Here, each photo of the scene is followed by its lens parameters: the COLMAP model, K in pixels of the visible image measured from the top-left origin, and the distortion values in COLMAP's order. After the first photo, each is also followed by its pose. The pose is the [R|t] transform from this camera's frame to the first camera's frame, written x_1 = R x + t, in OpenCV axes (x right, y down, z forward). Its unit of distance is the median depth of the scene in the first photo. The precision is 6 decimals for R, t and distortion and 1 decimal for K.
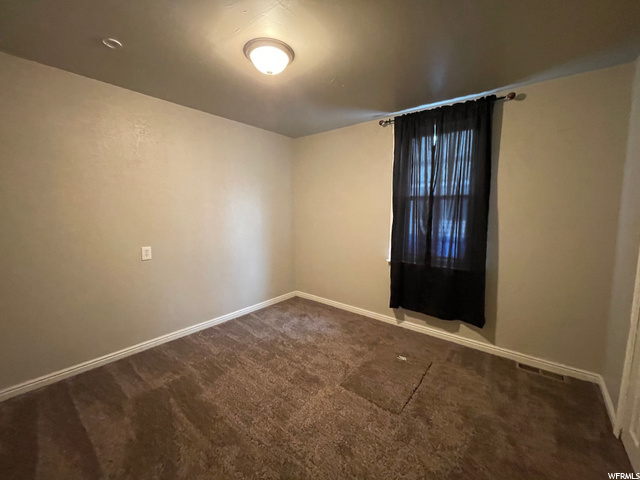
lens RADIAL K [[259.6, 0, 319.6], [0, 259.6, 236.4], [0, 0, 1]] dist [-0.000759, -0.000232]
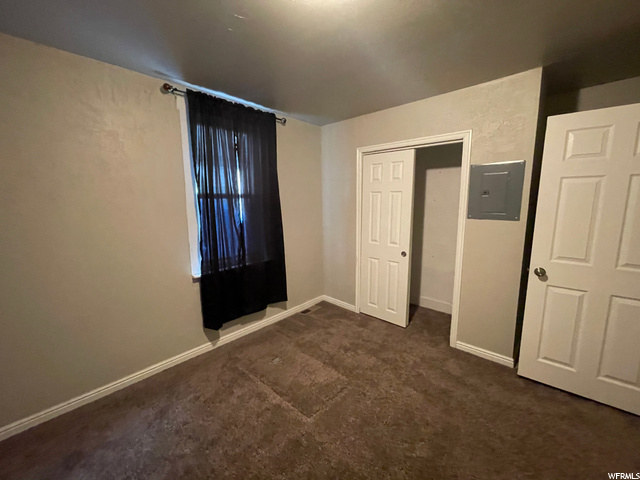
lens RADIAL K [[259.6, 0, 319.6], [0, 259.6, 236.4], [0, 0, 1]] dist [-0.000759, -0.000232]
pose [[0.072170, -0.148109, 0.986334, -0.506572], [0.119177, 0.983109, 0.138904, -0.099906], [-0.990247, 0.107523, 0.088602, 0.615794]]
